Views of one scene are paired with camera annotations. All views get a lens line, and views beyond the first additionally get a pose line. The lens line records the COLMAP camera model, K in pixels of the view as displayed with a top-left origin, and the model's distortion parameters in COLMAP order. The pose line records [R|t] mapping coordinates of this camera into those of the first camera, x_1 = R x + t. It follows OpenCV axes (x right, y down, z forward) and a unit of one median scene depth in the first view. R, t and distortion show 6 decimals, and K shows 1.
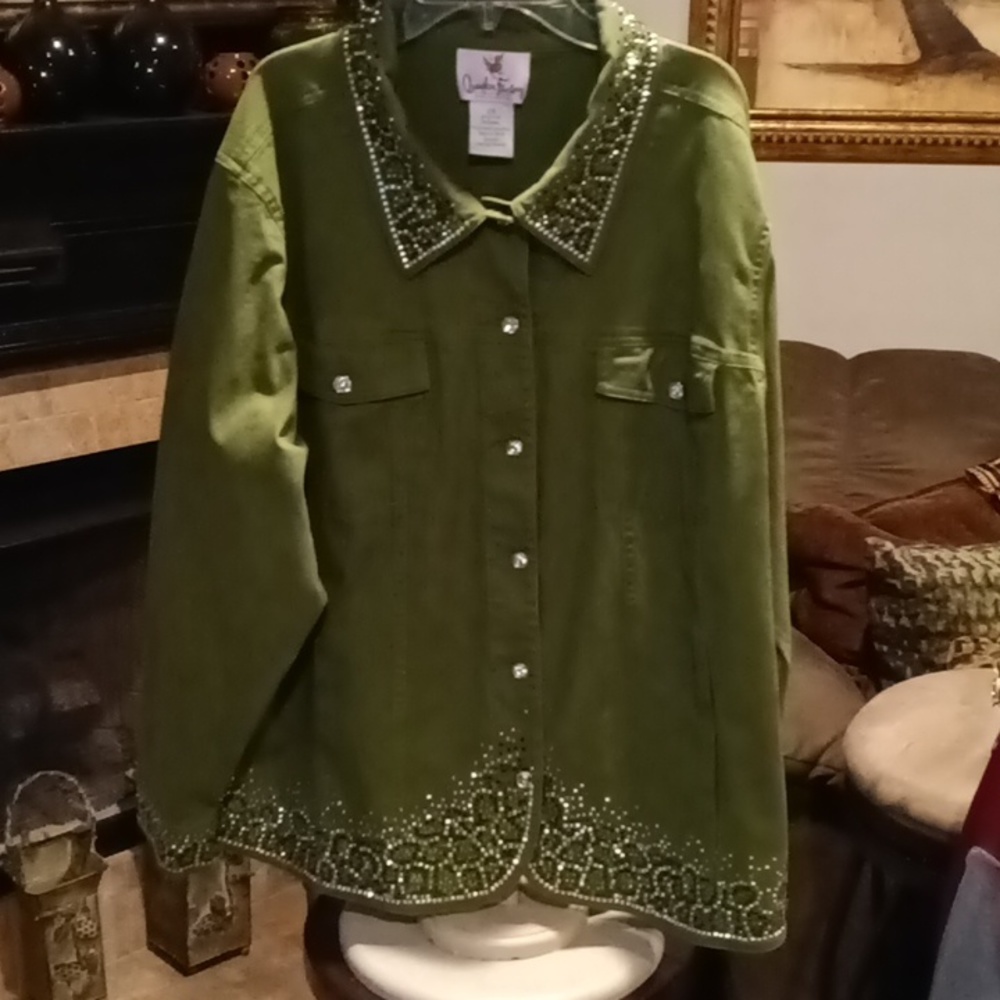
lens RADIAL K [[1679.2, 0, 472.4], [0, 1679.2, 500.0], [0, 0, 1]] dist [0.268984, -1.322704]
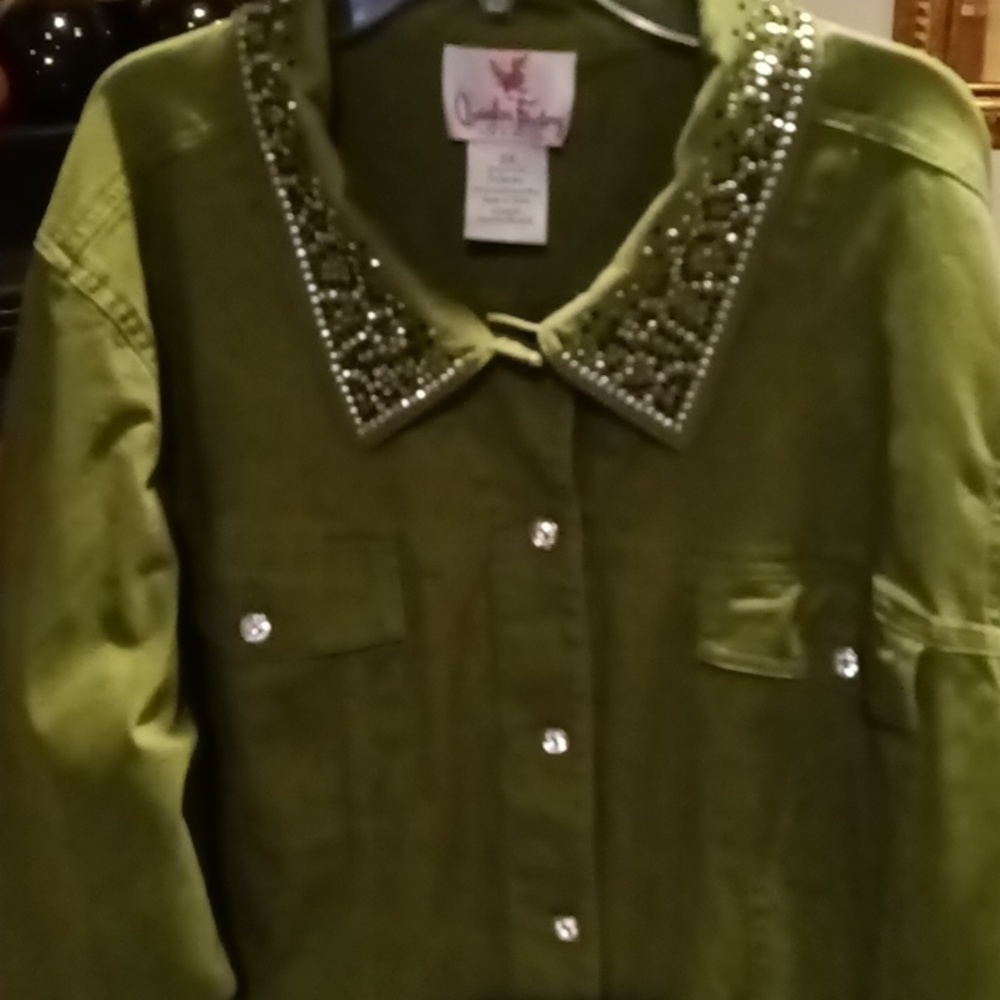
lens RADIAL K [[1679.2, 0, 472.4], [0, 1679.2, 500.0], [0, 0, 1]] dist [0.268984, -1.322704]
pose [[0.993744, 0.013396, -0.110876, 0.062215], [-0.010511, 0.999592, 0.026567, -0.132721], [0.111187, -0.025235, 0.993479, 0.449167]]
